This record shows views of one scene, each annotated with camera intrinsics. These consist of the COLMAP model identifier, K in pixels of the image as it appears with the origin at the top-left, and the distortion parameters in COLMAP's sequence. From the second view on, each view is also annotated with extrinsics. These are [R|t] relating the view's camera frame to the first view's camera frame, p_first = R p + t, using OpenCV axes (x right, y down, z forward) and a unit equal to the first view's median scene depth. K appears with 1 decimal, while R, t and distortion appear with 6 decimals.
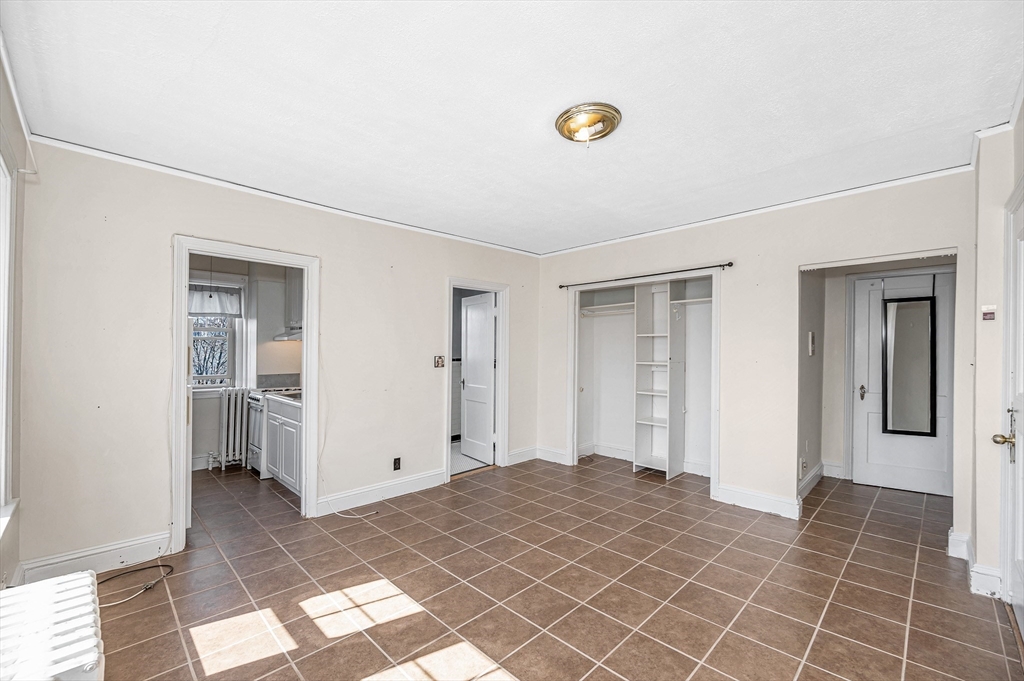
lens RADIAL K [[428.5, 0, 511.1], [0, 428.5, 333.2], [0, 0, 1]] dist [-0.000616, -0.000308]
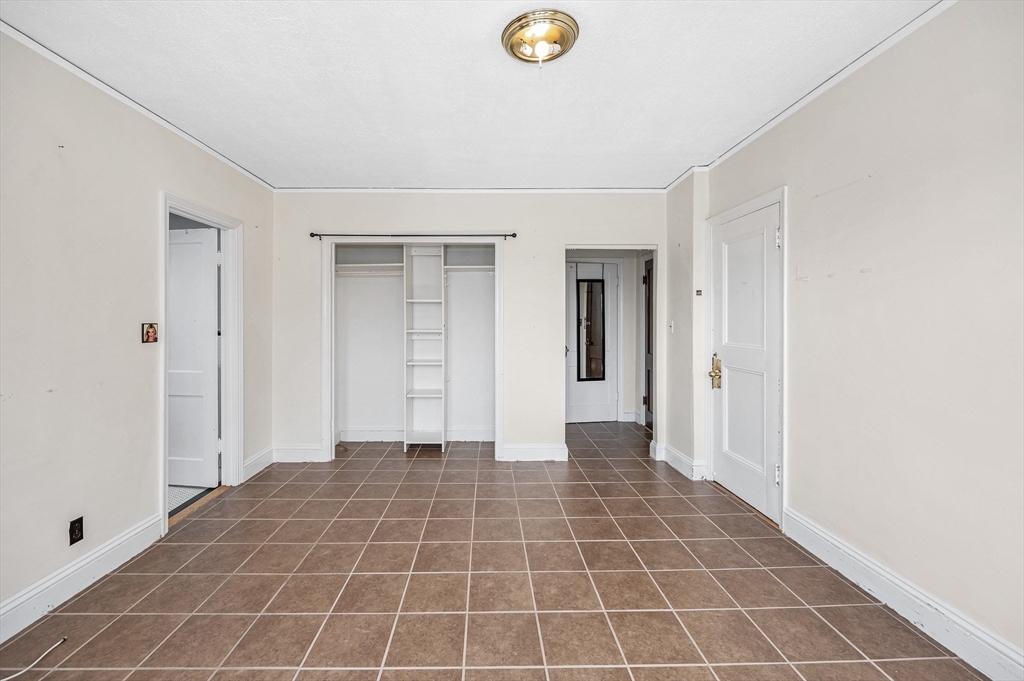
lens RADIAL K [[440.6, 0, 489.3], [0, 440.6, 314.0], [0, 0, 1]] dist [0.000524, -0.000394]
pose [[0.696694, 0.013133, 0.717248, -0.290997], [-0.028107, 0.999564, 0.009000, 0.023873], [-0.716817, -0.026430, 0.696760, 0.267230]]
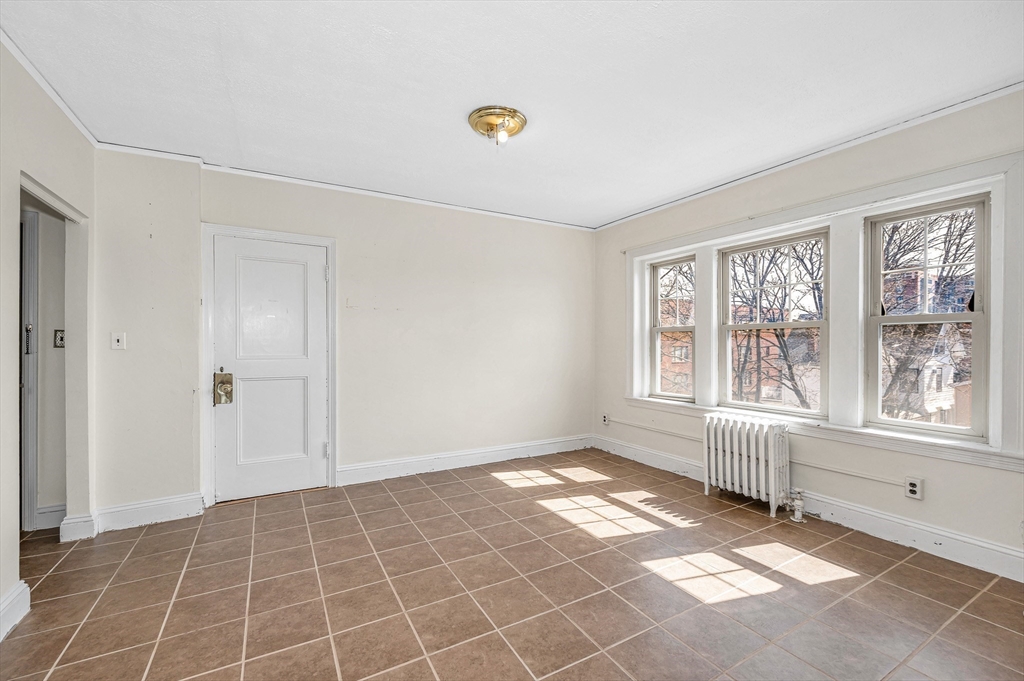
lens RADIAL K [[424.8, 0, 512.7], [0, 424.8, 345.1], [0, 0, 1]] dist [-0.000632, -0.000175]
pose [[-0.962319, 0.000163, 0.271922, -0.104008], [-0.009109, 0.999419, -0.032835, 0.074127], [-0.271769, -0.034075, -0.961759, 1.156537]]
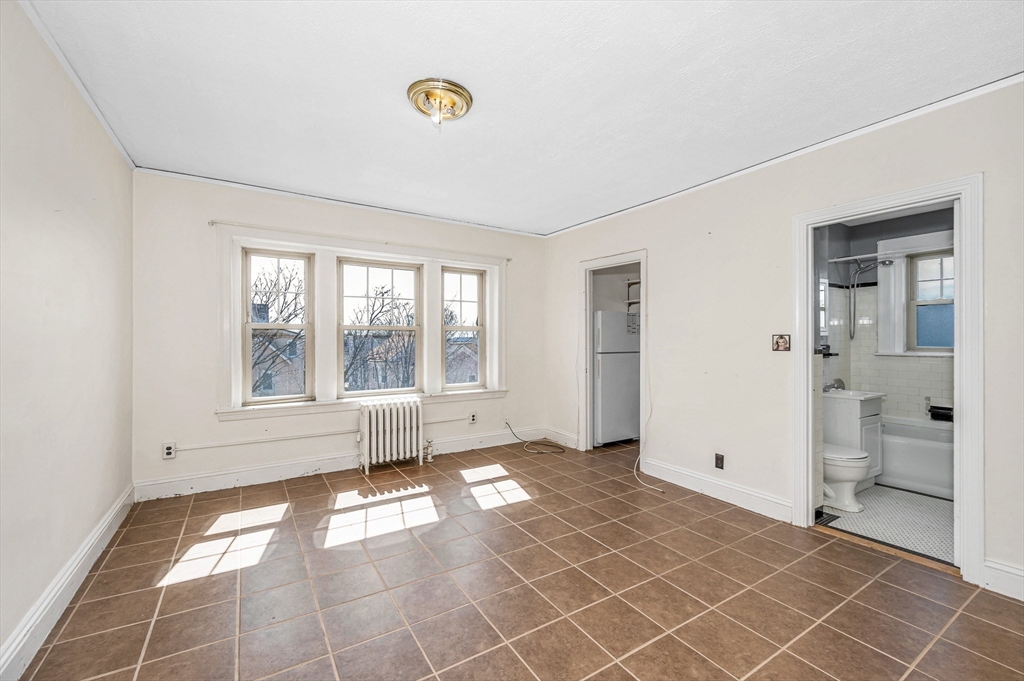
lens RADIAL K [[420.8, 0, 519.8], [0, 420.8, 340.8], [0, 0, 1]] dist [-0.001841, -0.000456]
pose [[-0.235304, 0.005516, -0.971906, 0.594239], [0.035358, 0.999371, -0.002889, 0.051833], [0.971278, -0.035045, -0.235351, 0.800376]]
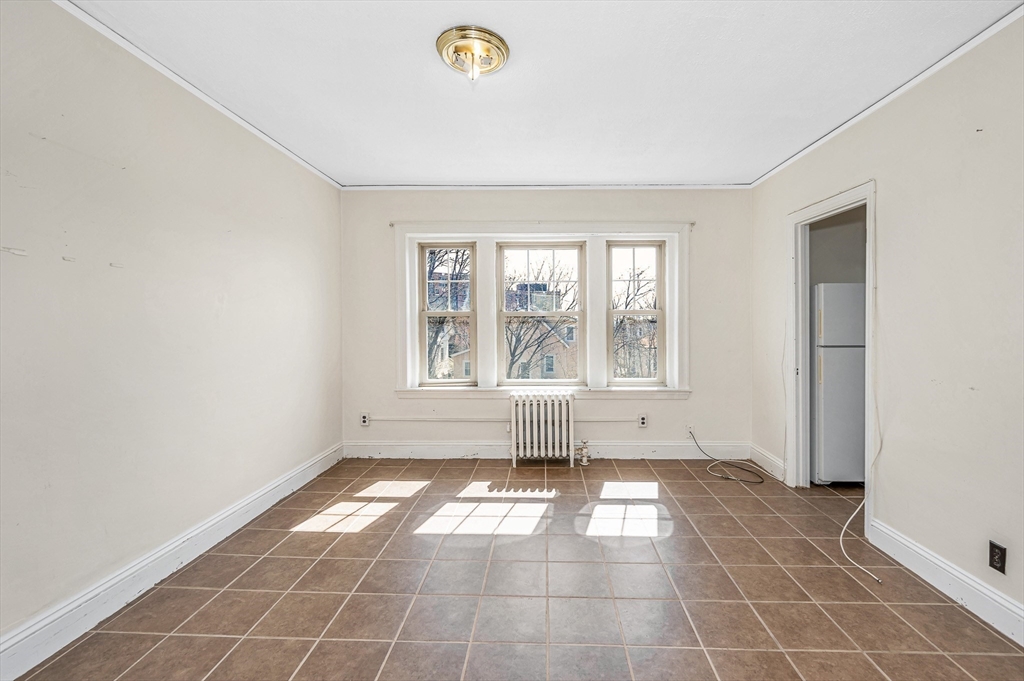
lens RADIAL K [[457.6, 0, 514.7], [0, 457.6, 329.3], [0, 0, 1]] dist [-0.001236, -0.000512]
pose [[-0.737233, 0.010408, -0.675558, 0.413929], [0.027888, 0.999498, -0.015035, 0.055411], [0.675062, -0.029925, -0.737153, 0.974317]]
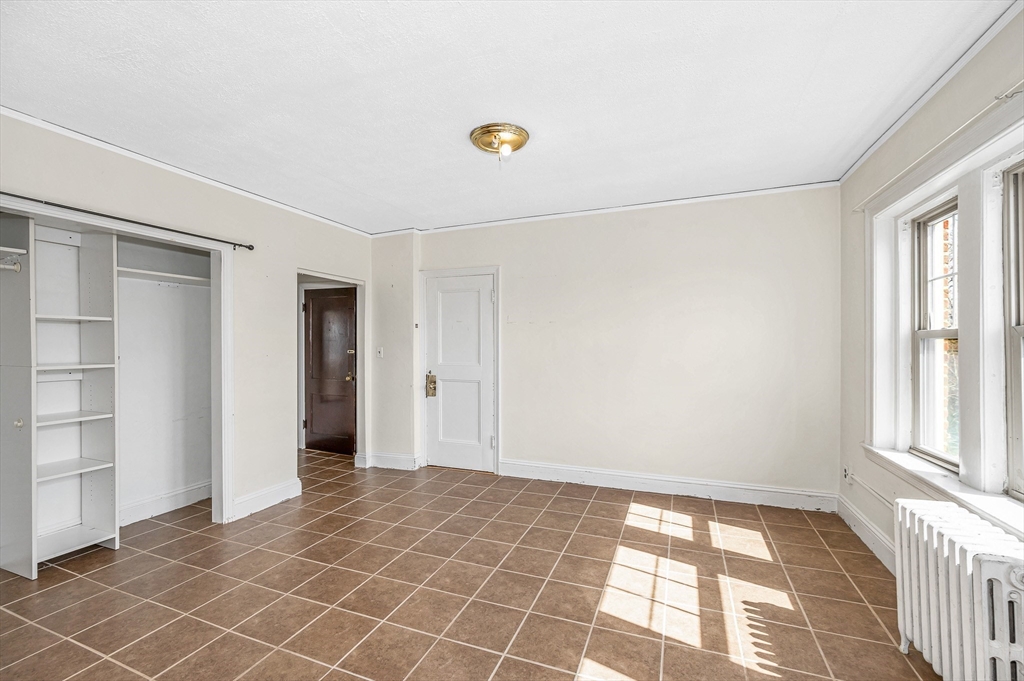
lens RADIAL K [[424.8, 0, 512.7], [0, 424.8, 345.1], [0, 0, 1]] dist [-0.000632, -0.000175]
pose [[-0.403819, 0.001864, 0.914837, -0.481862], [-0.028404, 0.999490, -0.014574, 0.036949], [-0.914398, -0.031870, -0.403560, 0.800209]]
